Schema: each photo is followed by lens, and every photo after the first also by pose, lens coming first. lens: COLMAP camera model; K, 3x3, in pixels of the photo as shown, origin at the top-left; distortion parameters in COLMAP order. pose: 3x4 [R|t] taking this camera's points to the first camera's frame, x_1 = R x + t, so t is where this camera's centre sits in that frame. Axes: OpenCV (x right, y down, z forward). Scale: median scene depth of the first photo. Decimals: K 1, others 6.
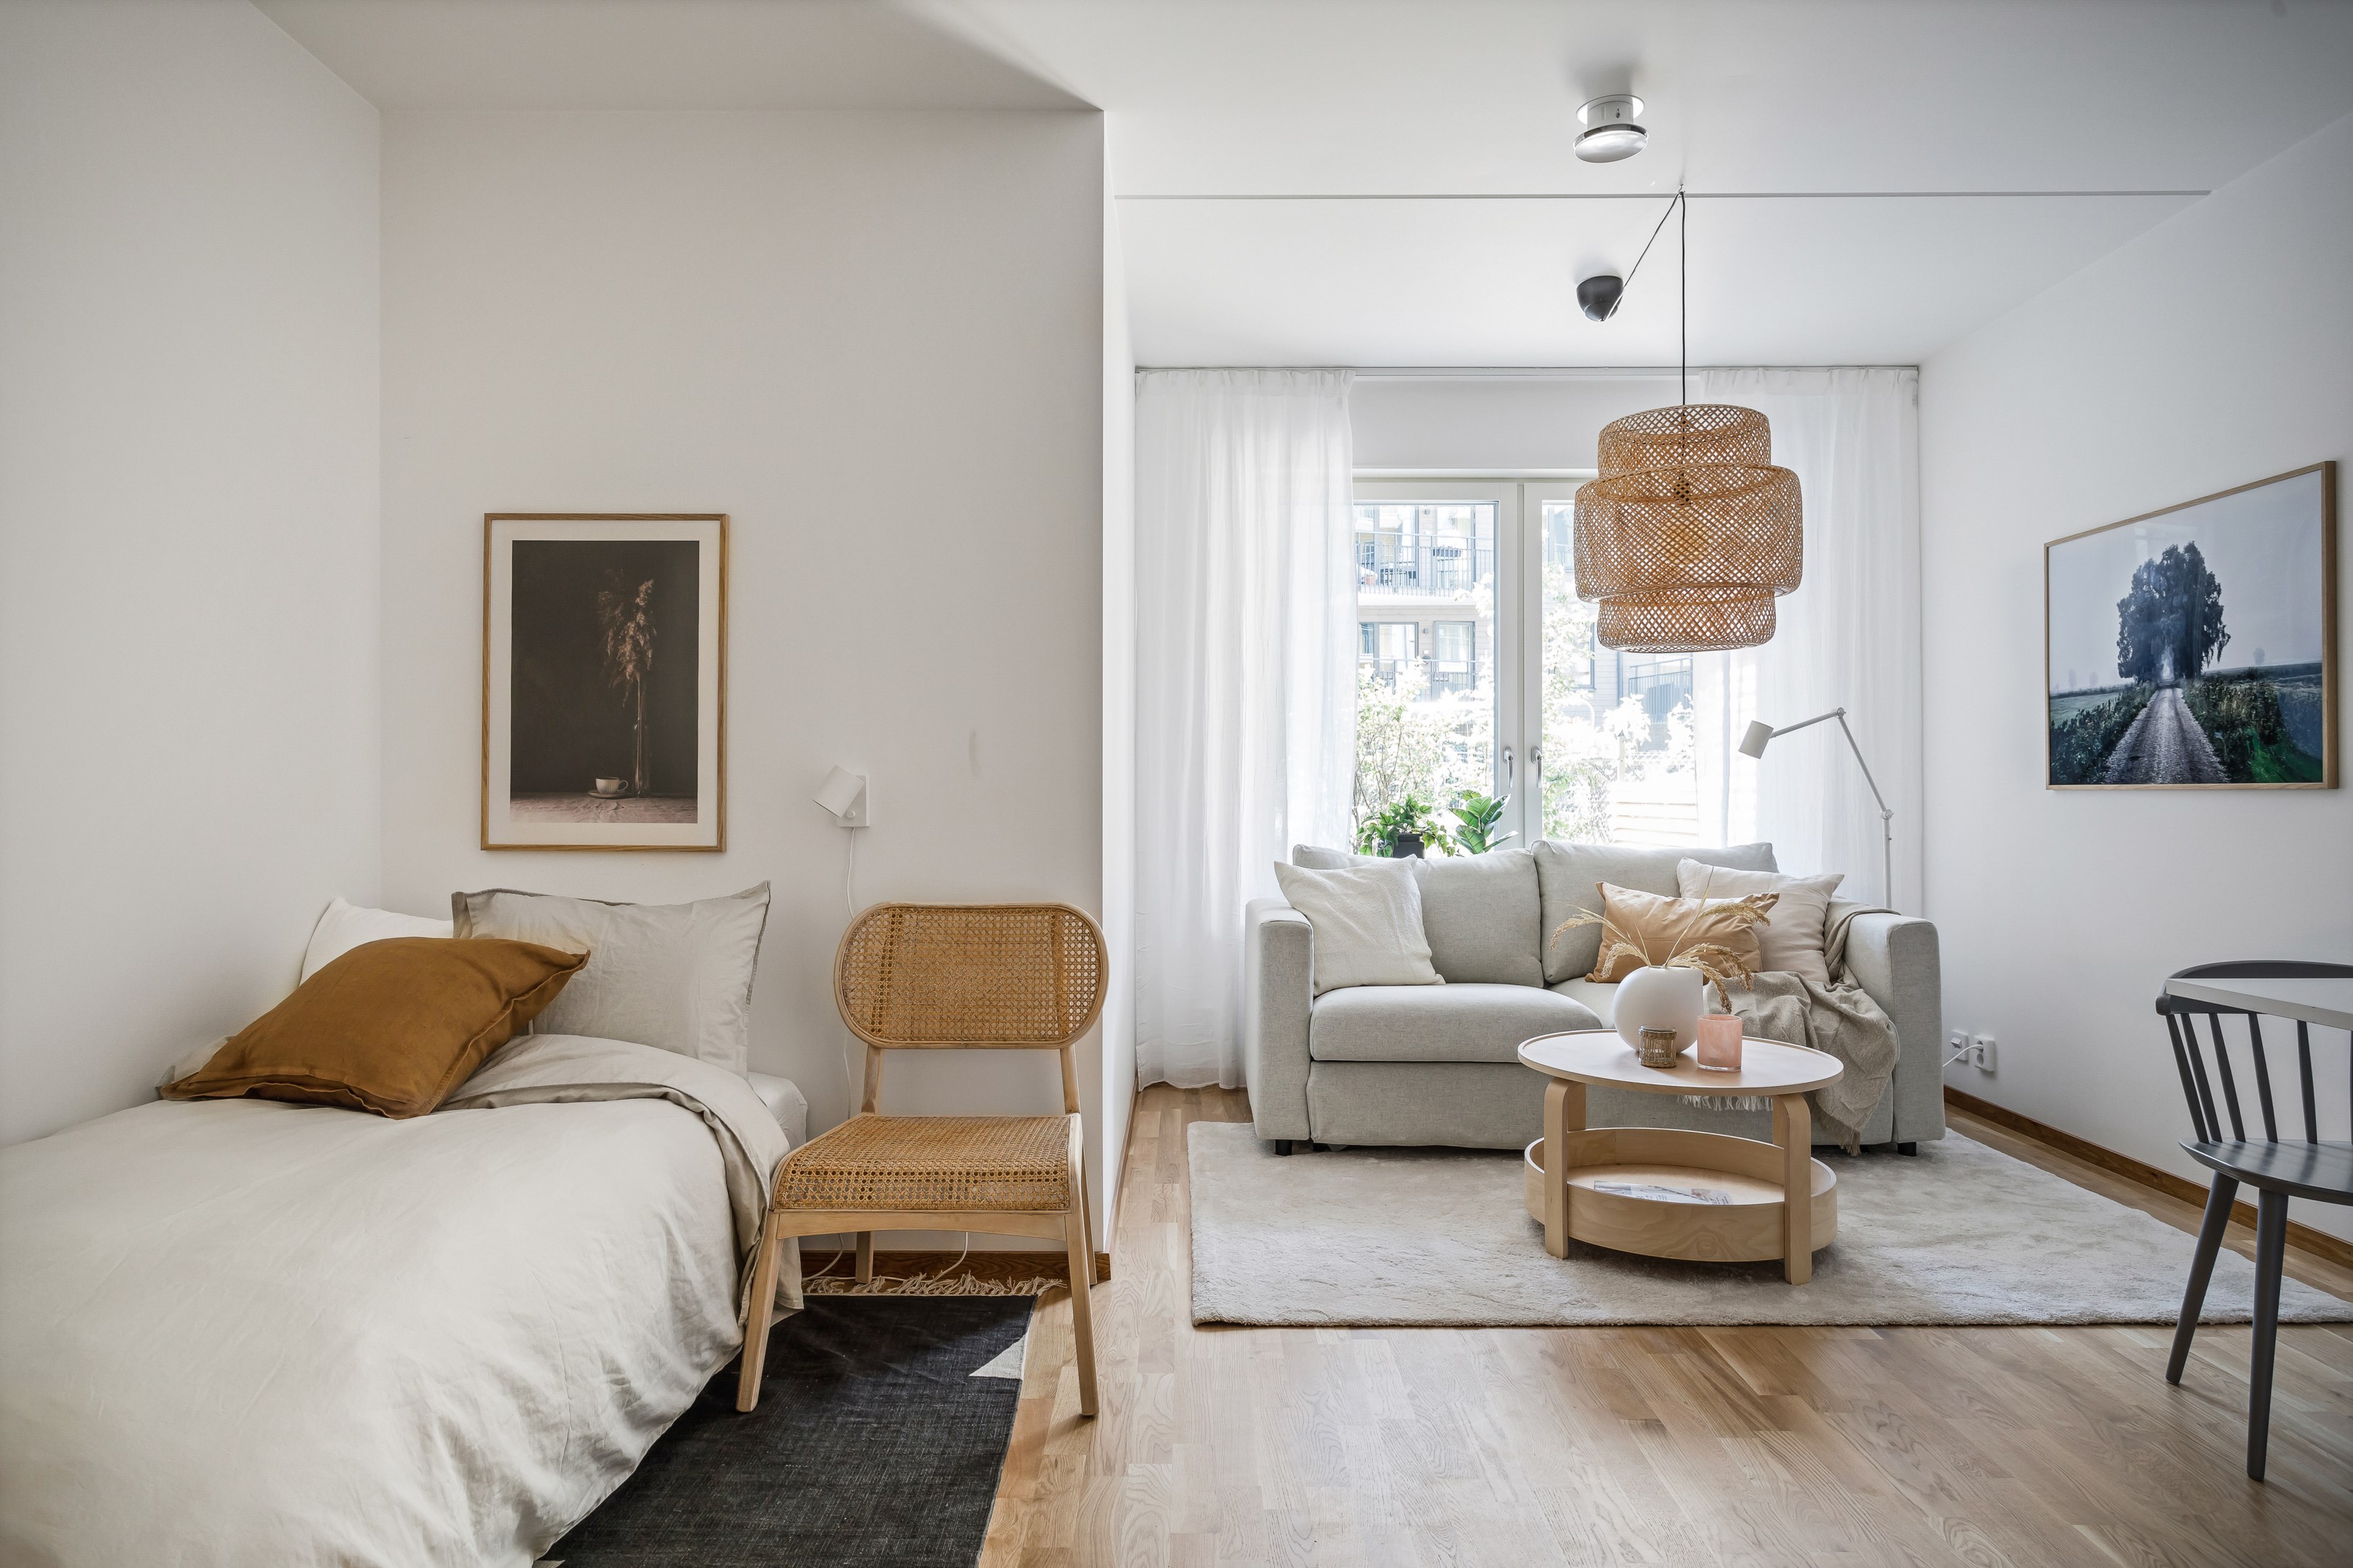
lens RADIAL K [[1486.4, 0, 1176.5], [0, 1486.4, 784.0], [0, 0, 1]] dist [0.058902, 0.000716]
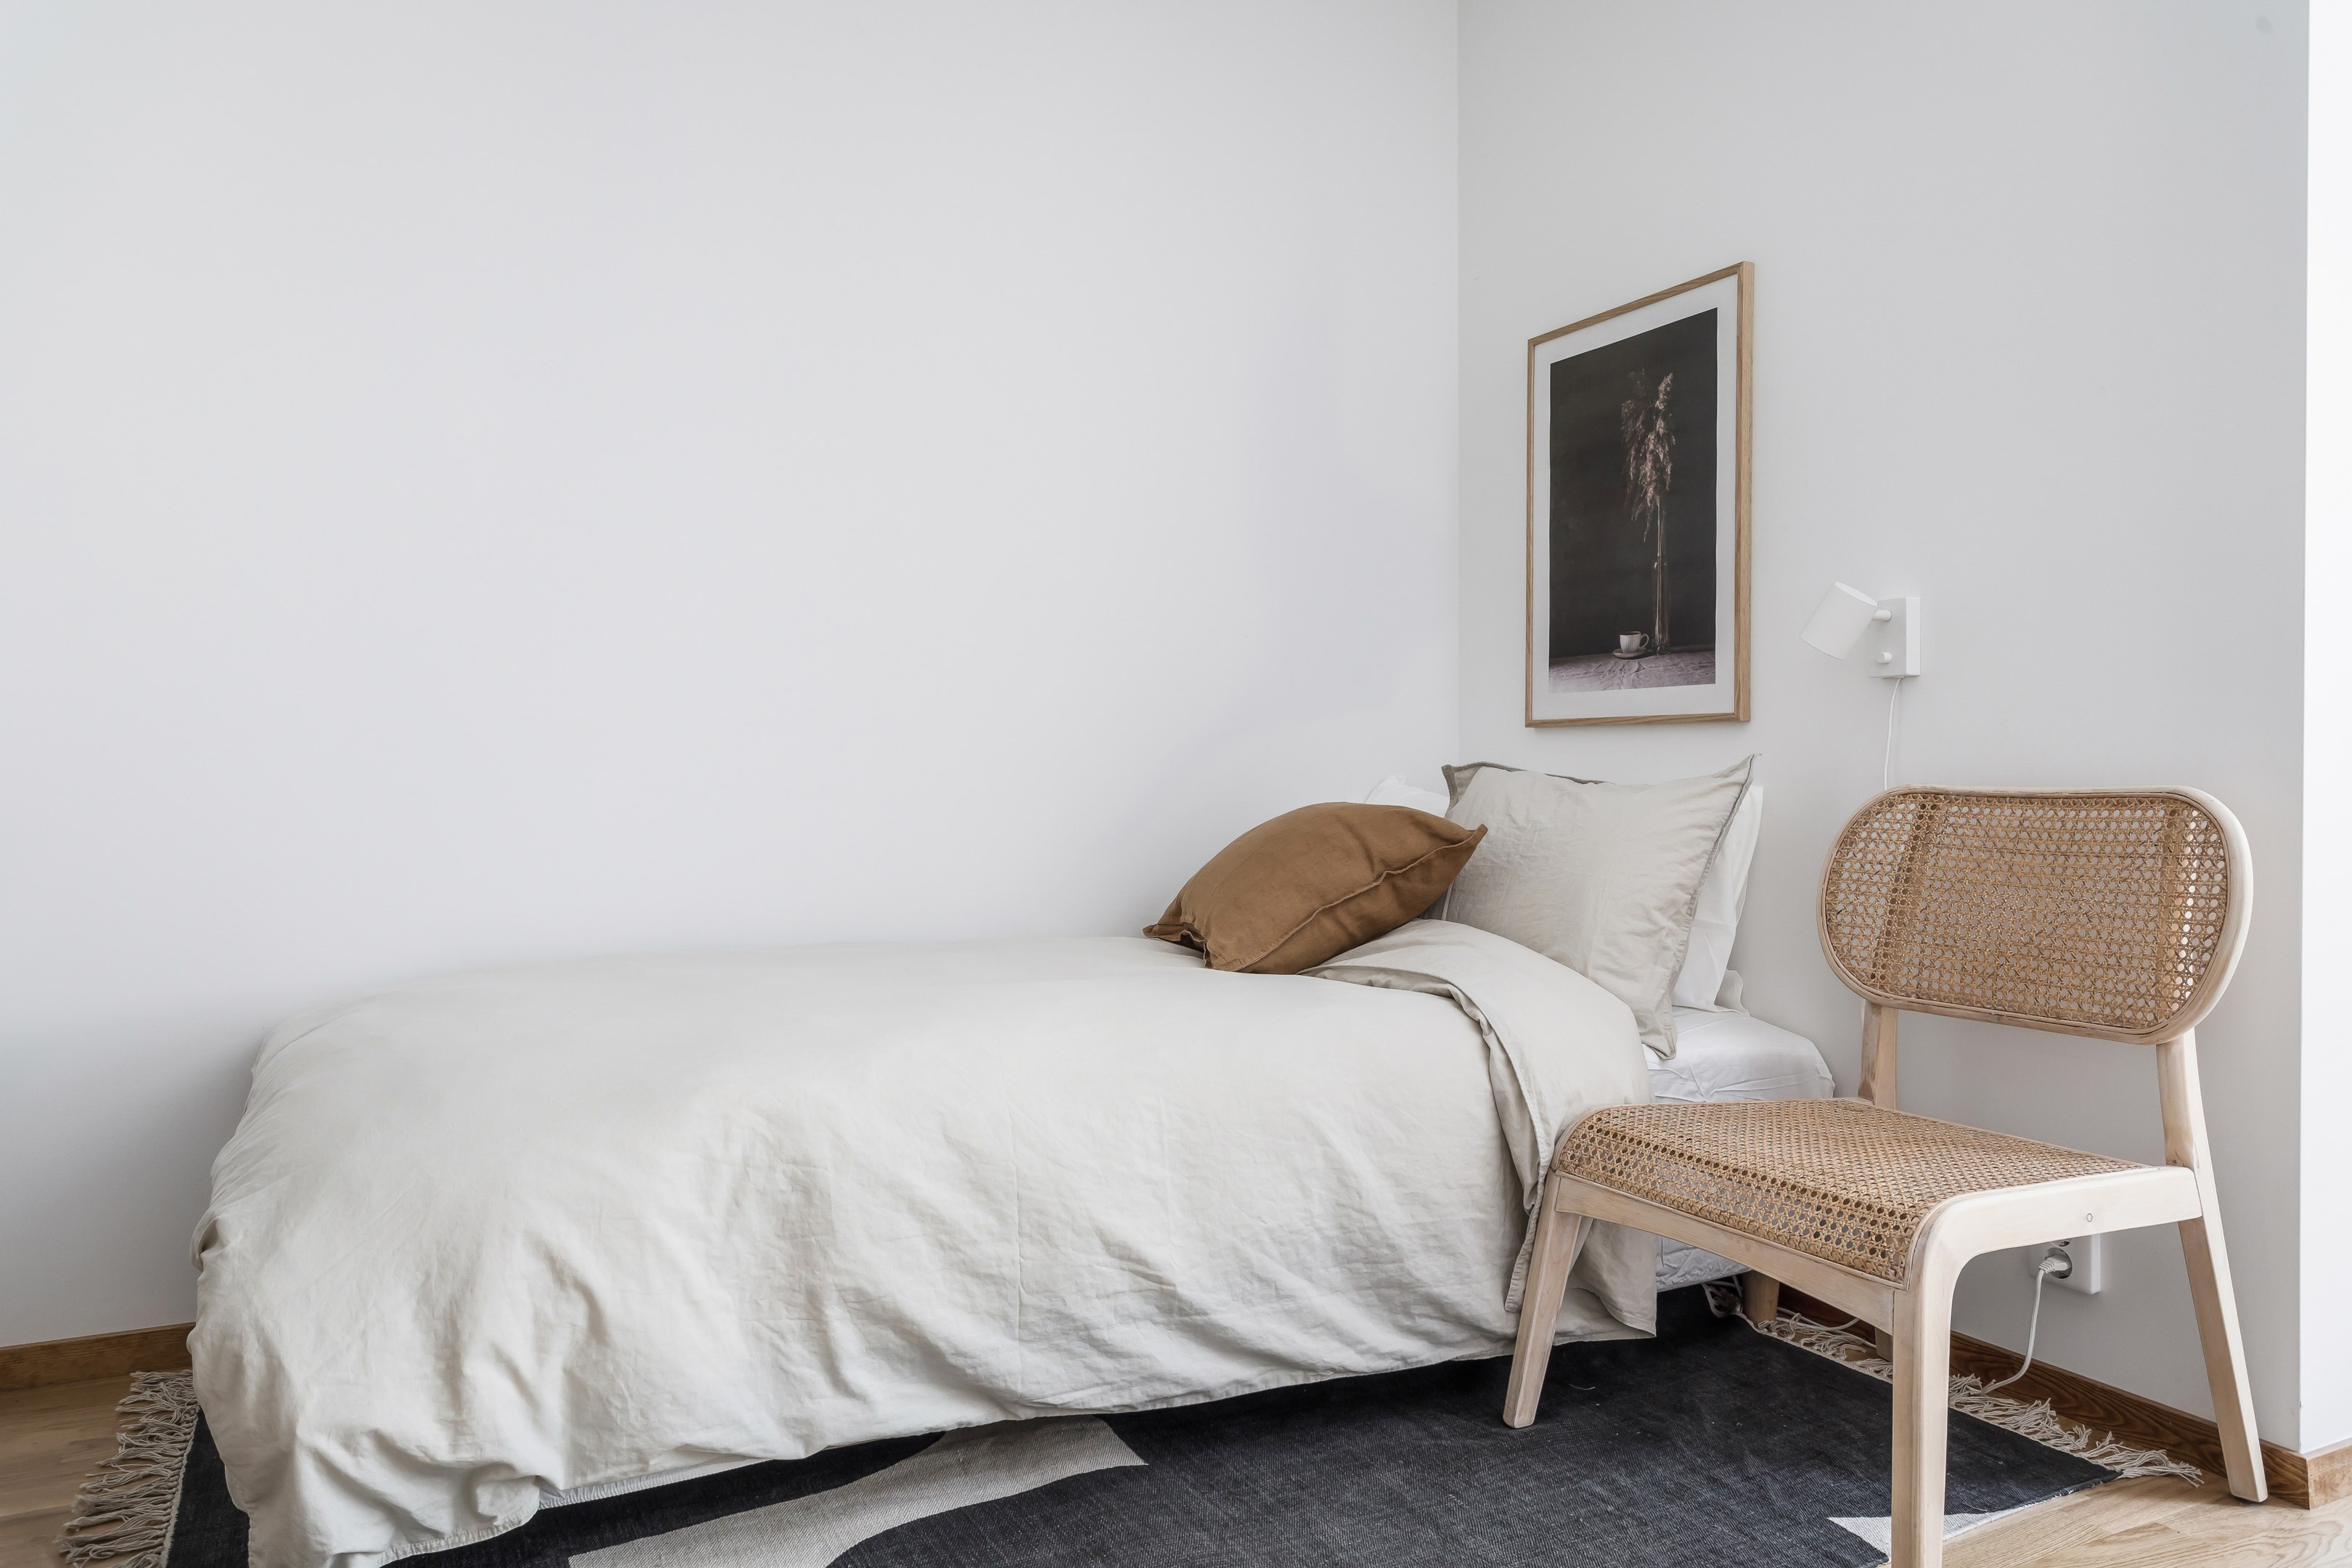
lens RADIAL K [[1642.0, 0, 1176.0], [0, 1642.0, 784.0], [0, 0, 1]] dist [0.031884, -0.001430]
pose [[0.465096, 0.000853, -0.885260, 0.301501], [-0.000339, 1.000000, 0.000786, 0.079643], [0.885260, -0.000066, 0.465096, 0.389270]]
